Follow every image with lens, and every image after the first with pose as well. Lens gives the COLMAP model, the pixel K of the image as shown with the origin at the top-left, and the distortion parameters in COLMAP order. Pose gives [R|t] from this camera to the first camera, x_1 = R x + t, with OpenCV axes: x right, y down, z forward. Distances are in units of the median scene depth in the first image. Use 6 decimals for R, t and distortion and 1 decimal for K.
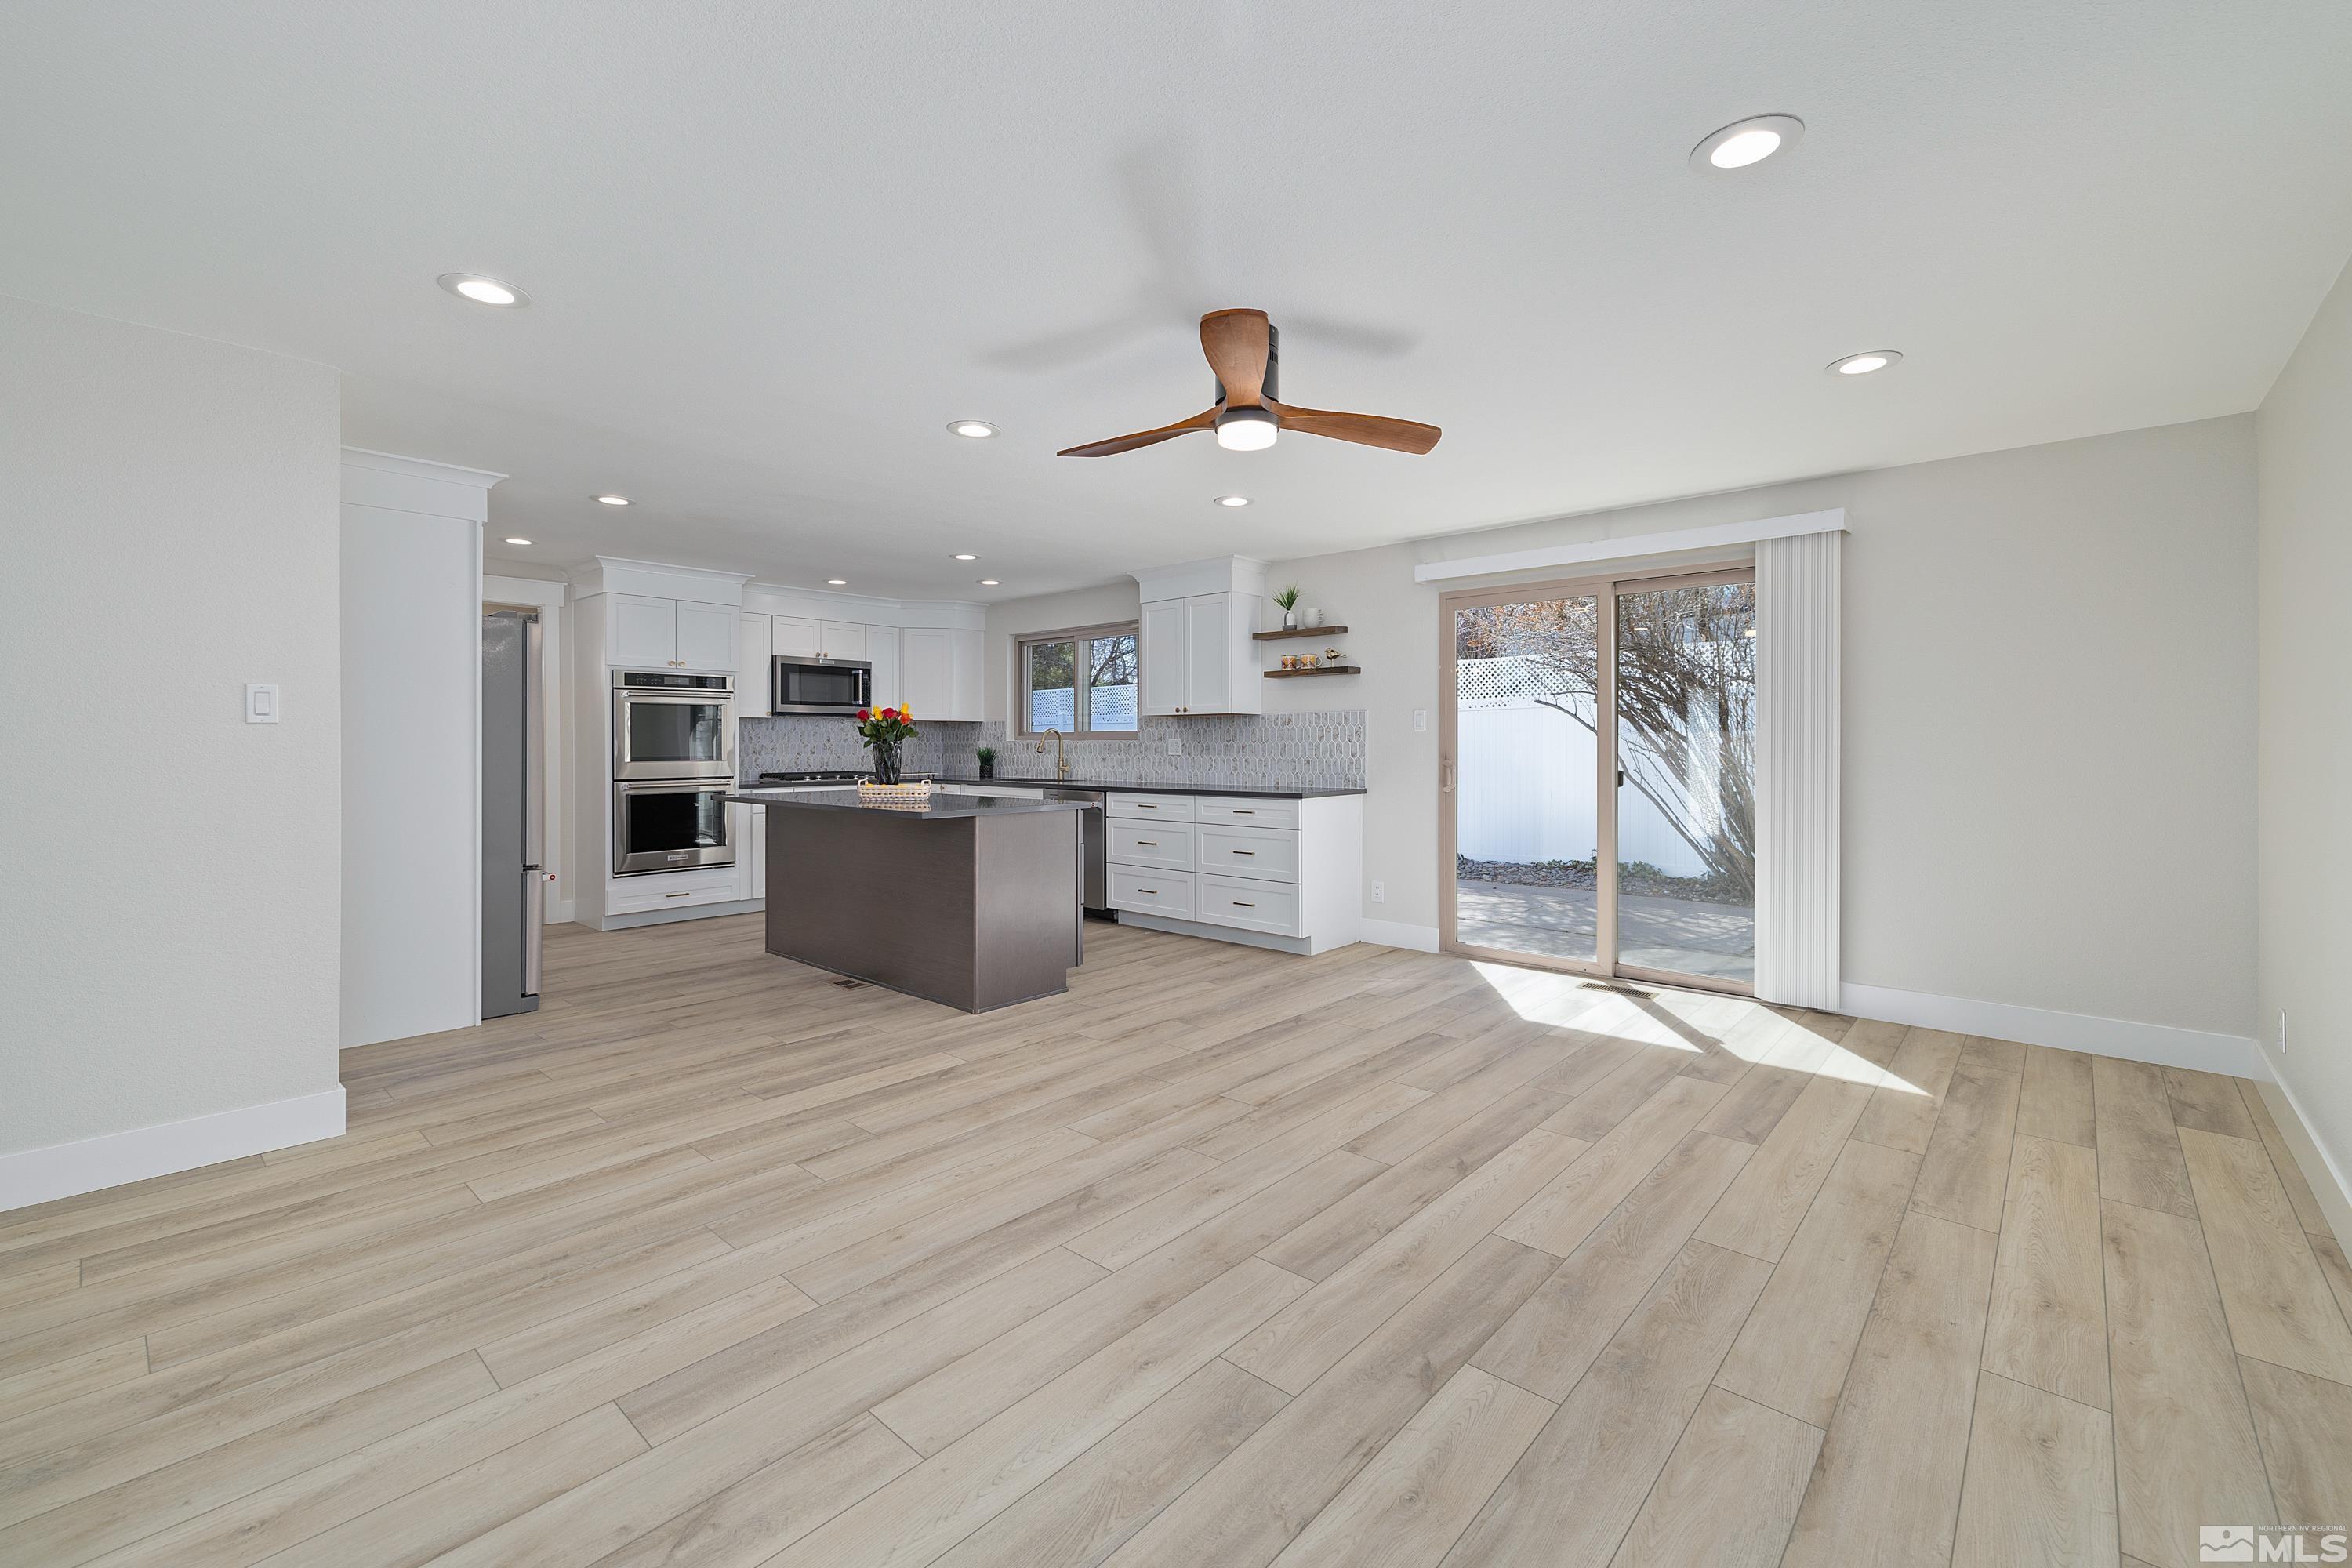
lens RADIAL K [[991.4, 0, 1179.1], [0, 991.4, 754.6], [0, 0, 1]] dist [-0.003376, 0.000004]
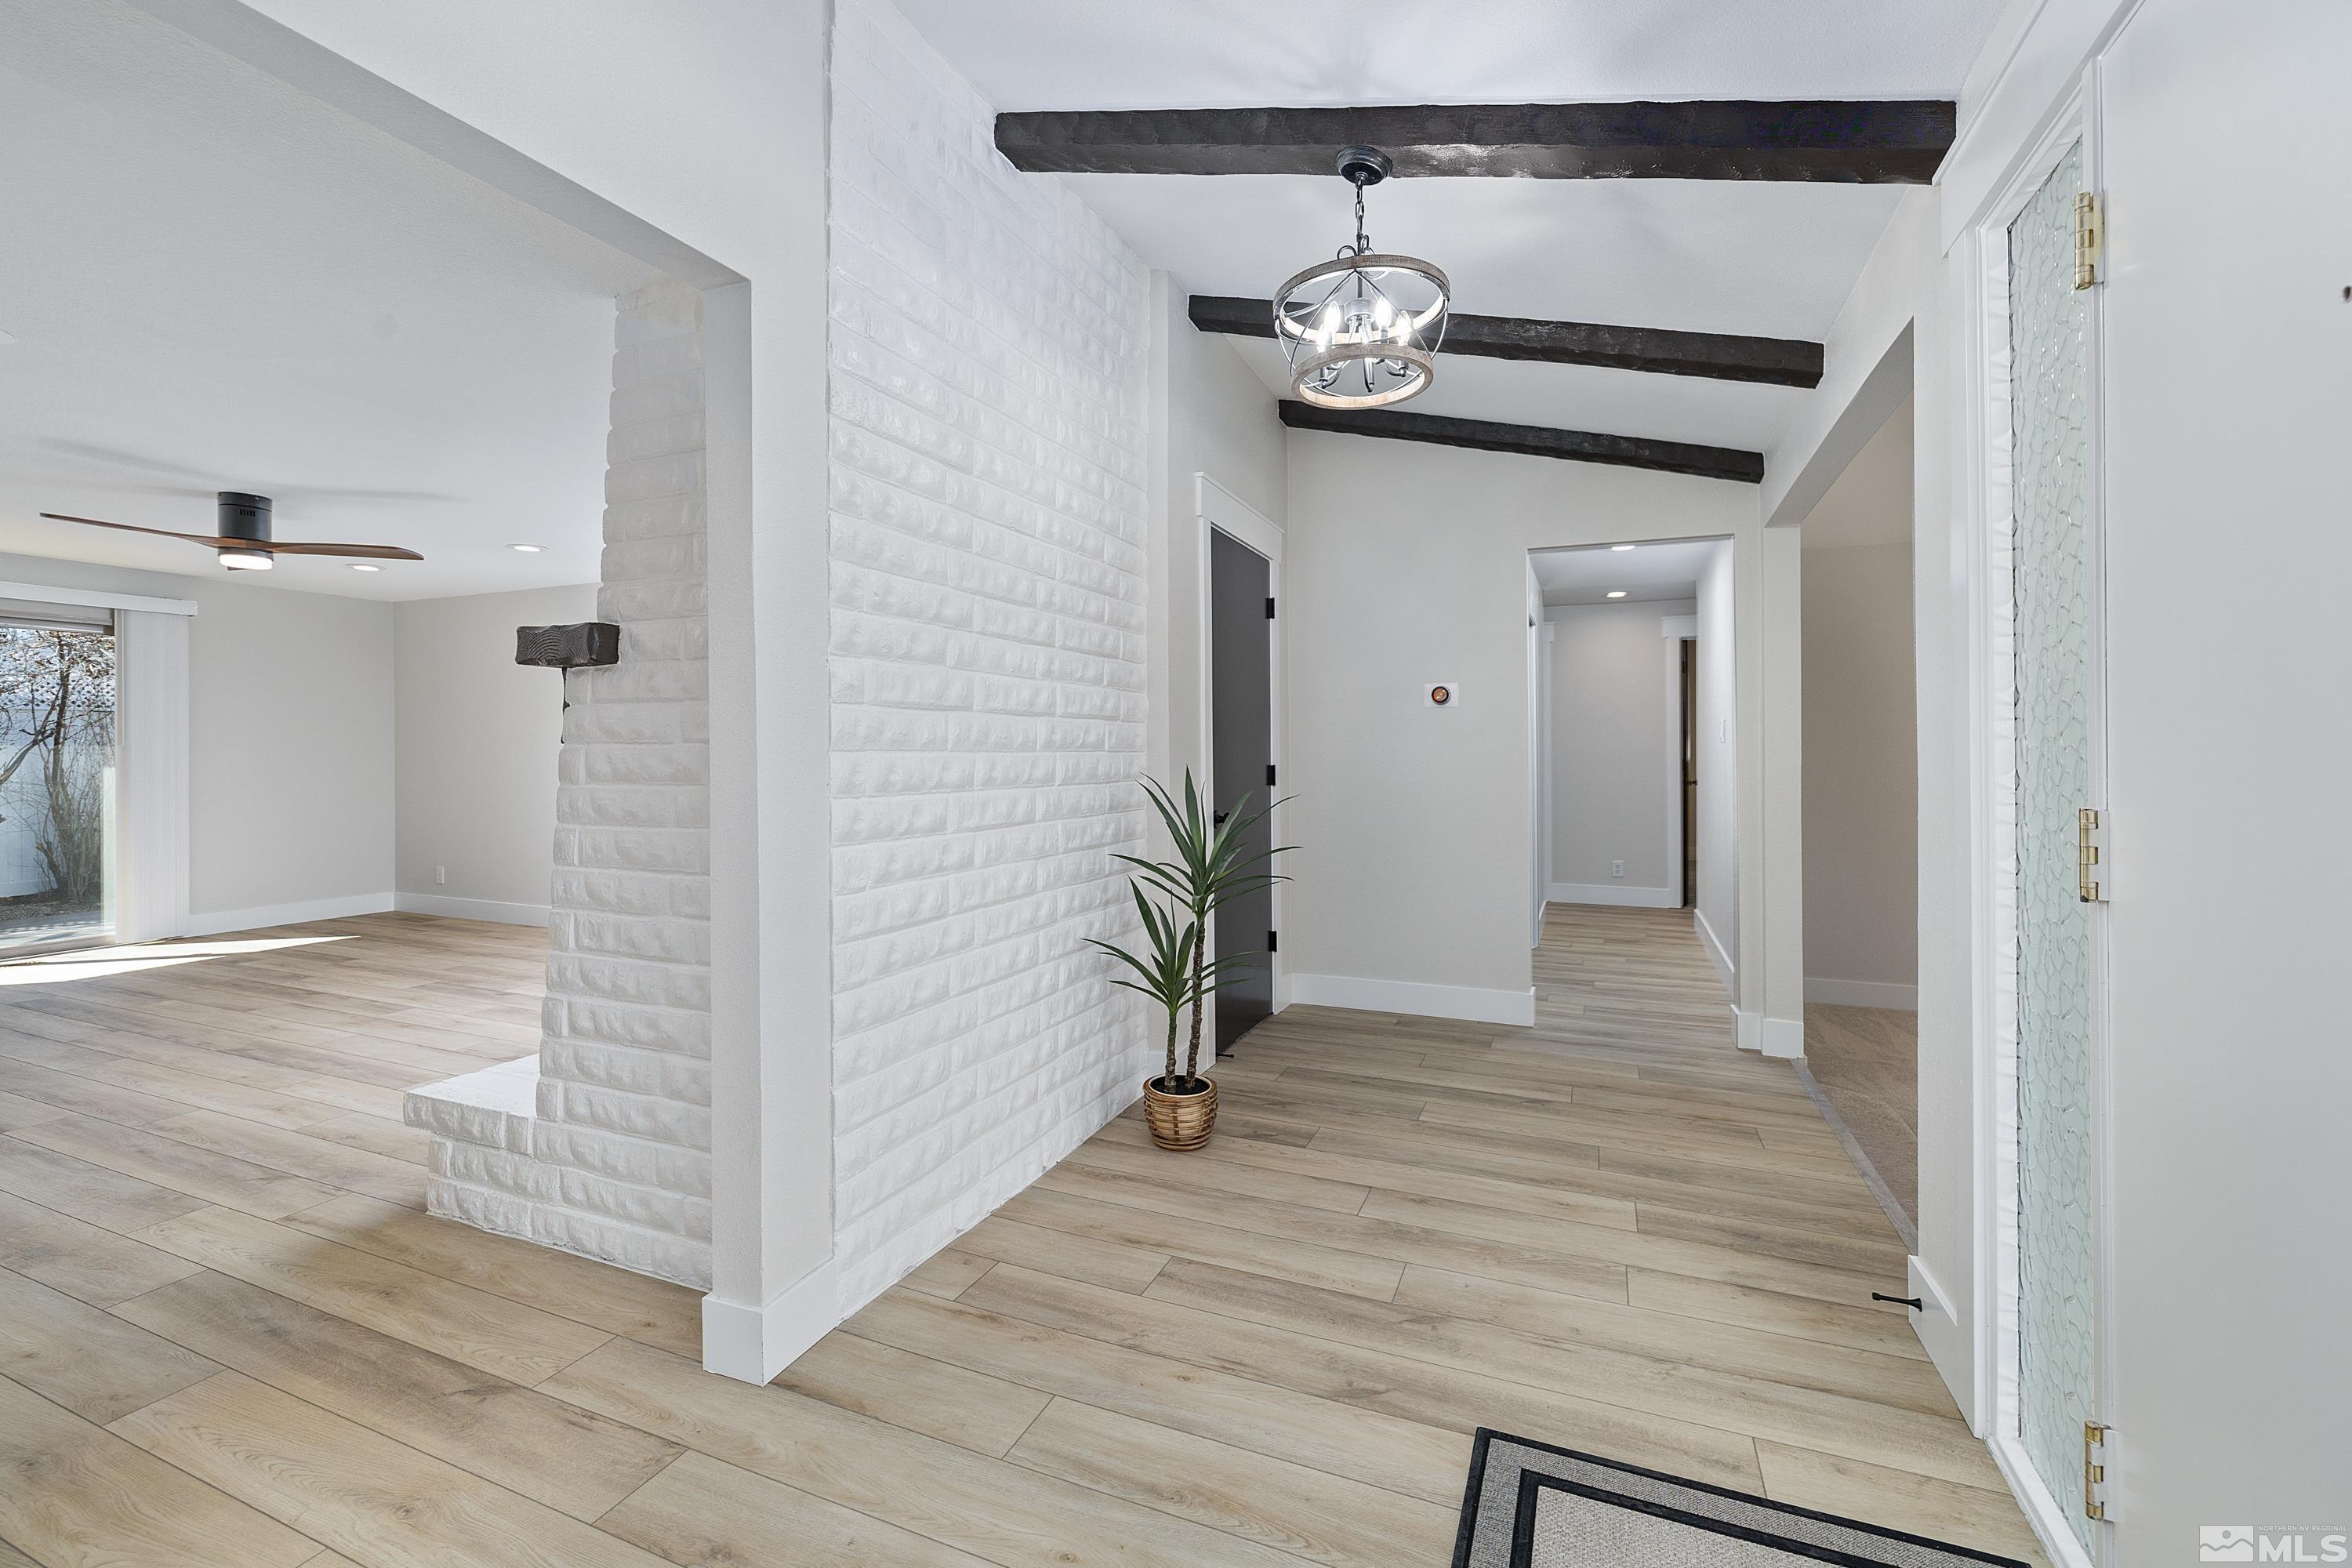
lens RADIAL K [[991.4, 0, 1179.1], [0, 991.4, 754.6], [0, 0, 1]] dist [-0.003376, 0.000004]
pose [[-0.320219, -0.001034, 0.947343, -1.701398], [0.016770, 0.999837, 0.006760, -0.003724], [-0.947195, 0.018052, -0.320150, 0.075699]]
